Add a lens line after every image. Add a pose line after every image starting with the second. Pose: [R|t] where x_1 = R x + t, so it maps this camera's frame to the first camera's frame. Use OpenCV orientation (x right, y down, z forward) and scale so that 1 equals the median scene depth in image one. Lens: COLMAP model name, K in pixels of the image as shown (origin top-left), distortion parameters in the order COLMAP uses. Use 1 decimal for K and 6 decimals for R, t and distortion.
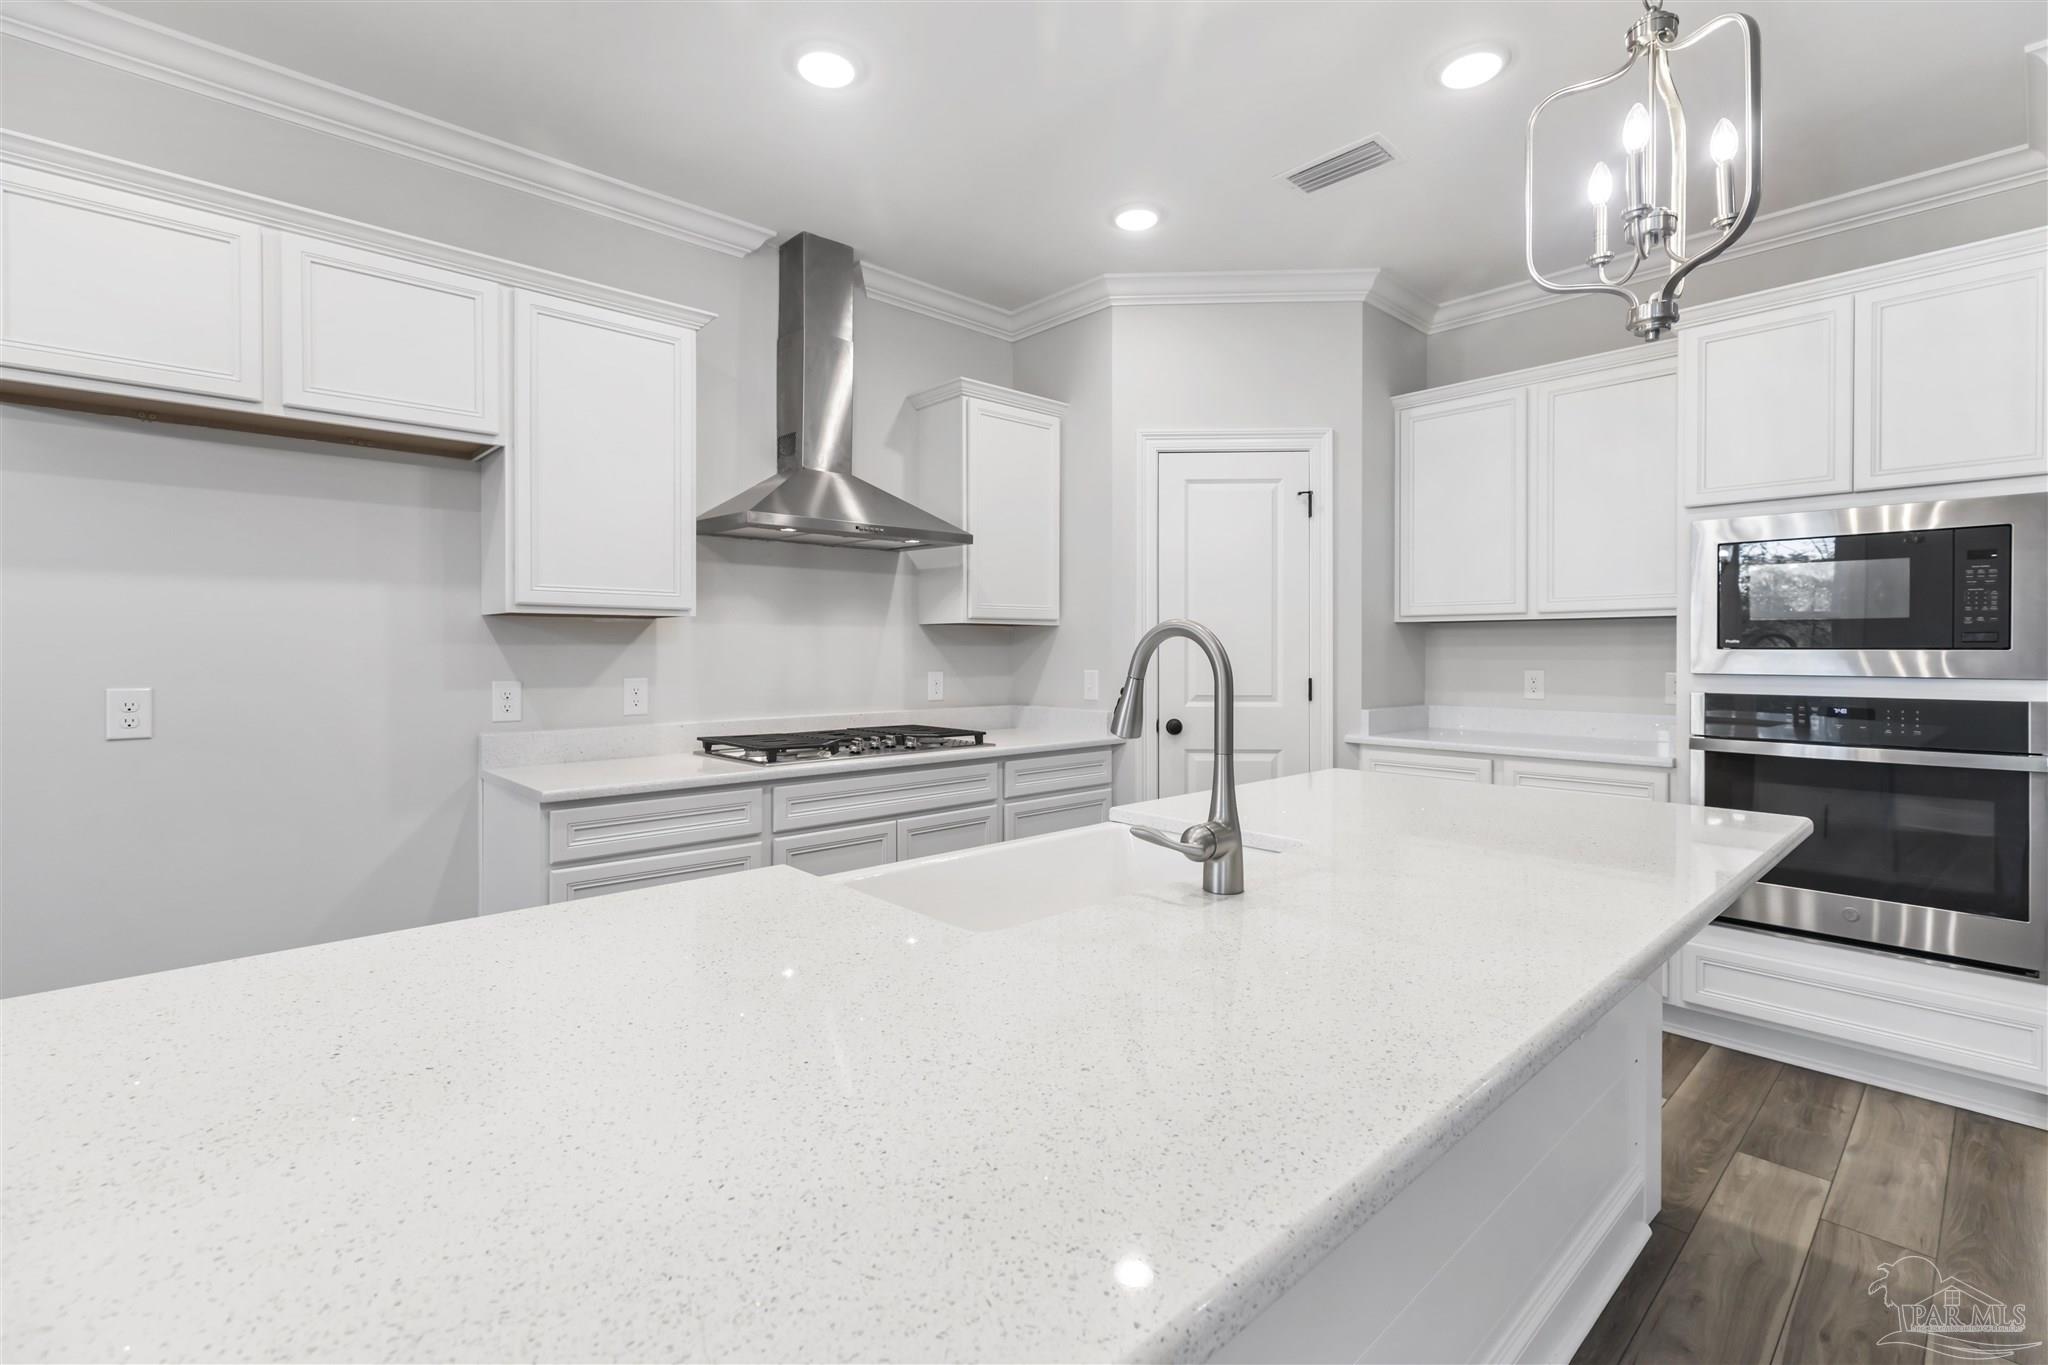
lens RADIAL K [[918.8, 0, 1033.8], [0, 918.8, 646.6], [0, 0, 1]] dist [0.003039, 0.000224]
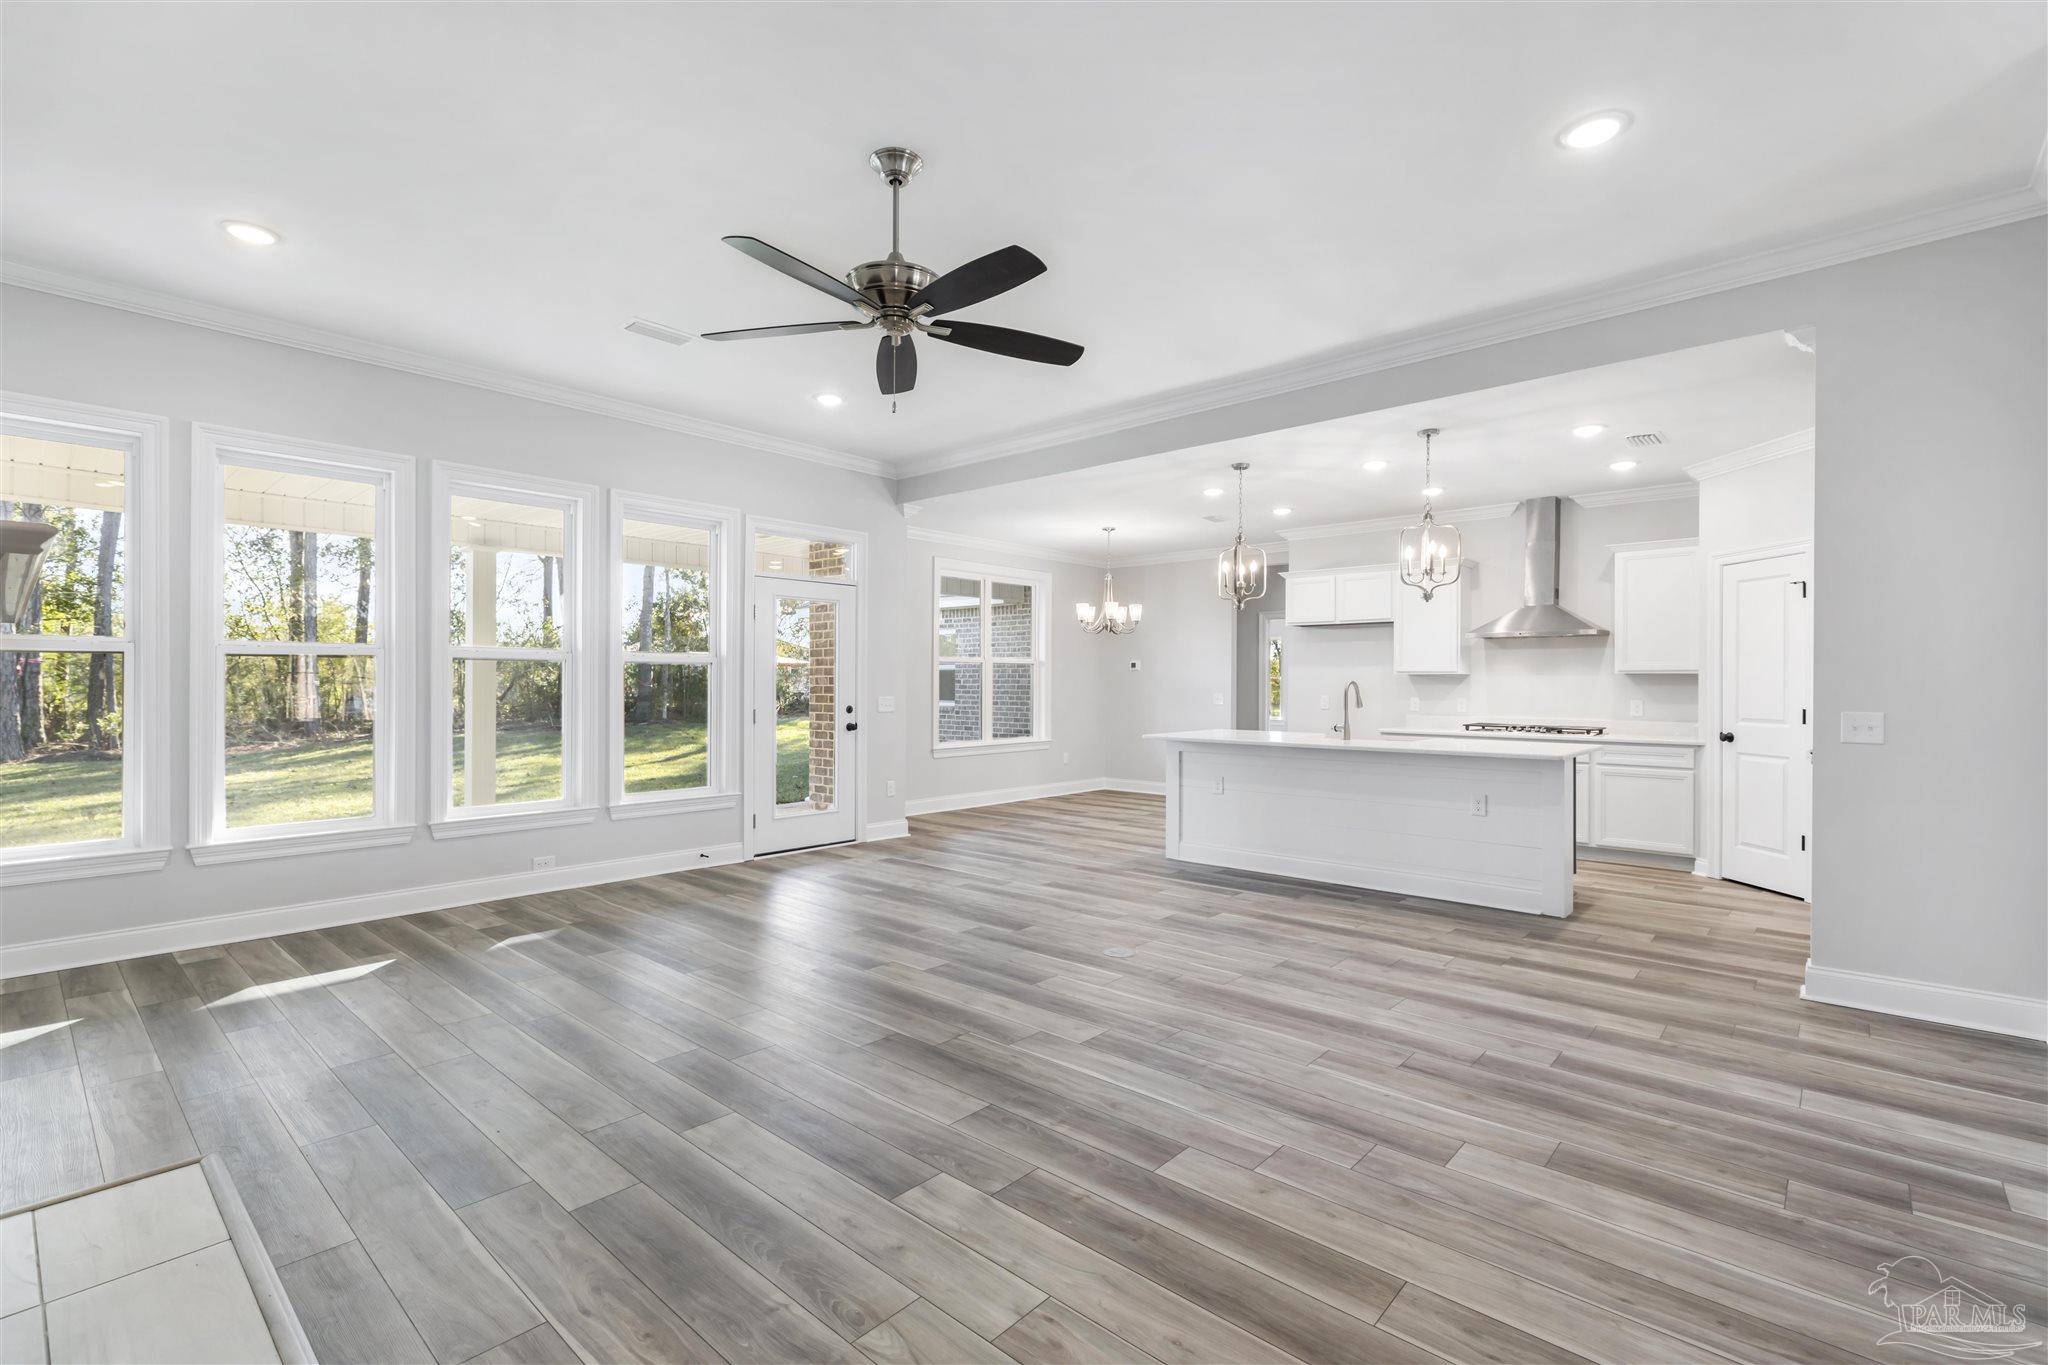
lens RADIAL K [[918.8, 0, 1023.0], [0, 918.8, 687.3], [0, 0, 1]] dist [0.003039, 0.000224]
pose [[0.081849, 0.006055, -0.996626, 1.820240], [0.000153, 0.999981, 0.006088, -0.010105], [0.996645, -0.000651, 0.081847, -0.386656]]
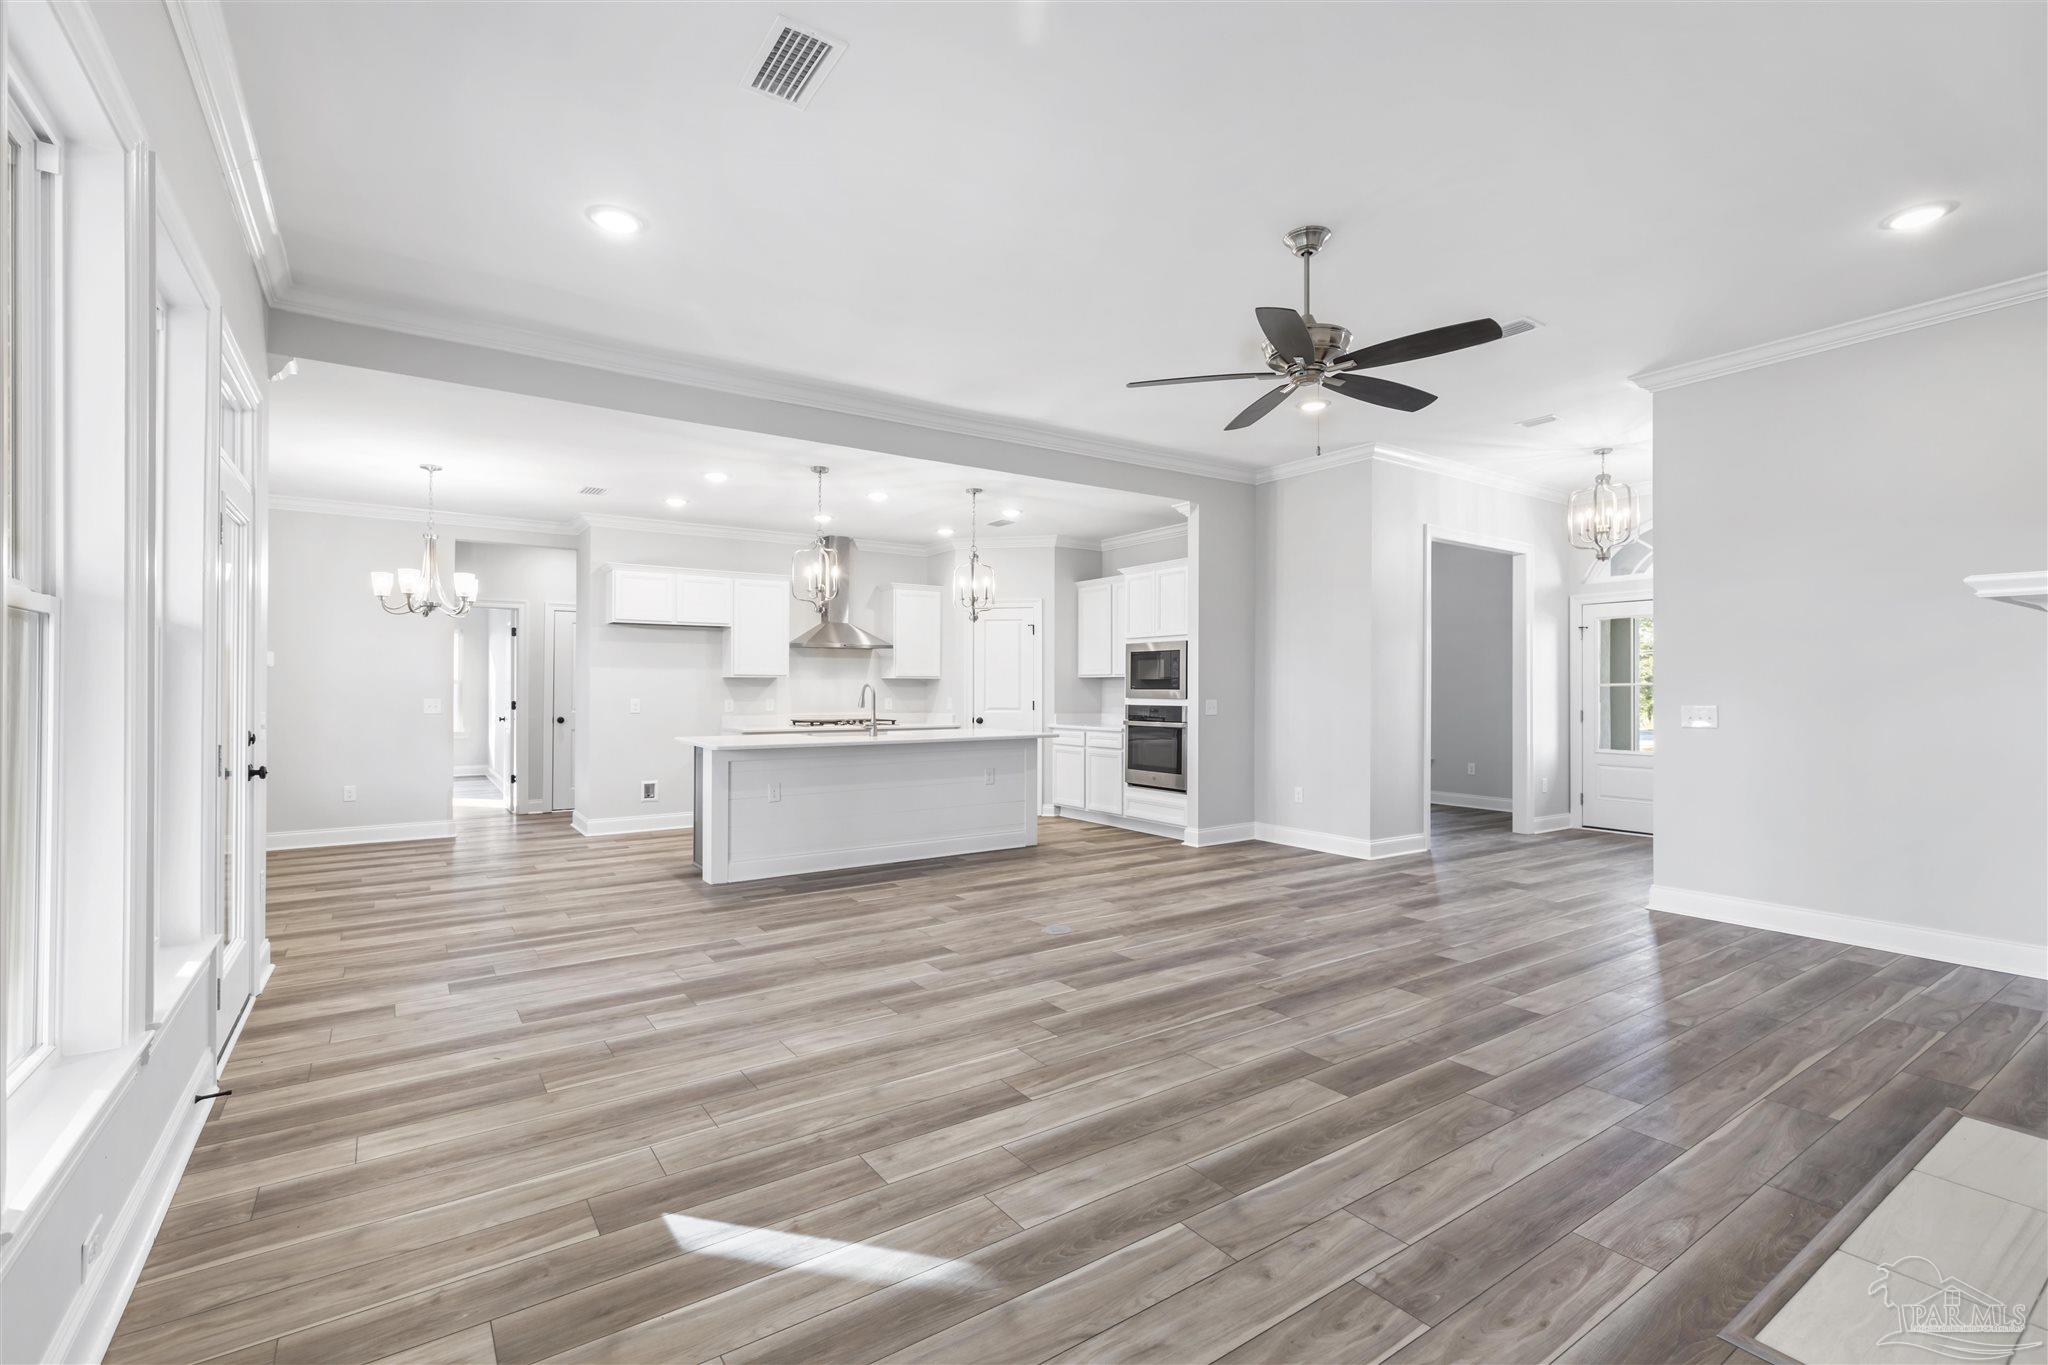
lens RADIAL K [[918.8, 0, 1028.0], [0, 918.8, 684.6], [0, 0, 1]] dist [0.003039, 0.000224]
pose [[0.988625, 0.001500, -0.150394, 0.721273], [-0.001530, 0.999999, -0.000085, -0.009983], [0.150394, 0.000314, 0.988626, -1.553944]]
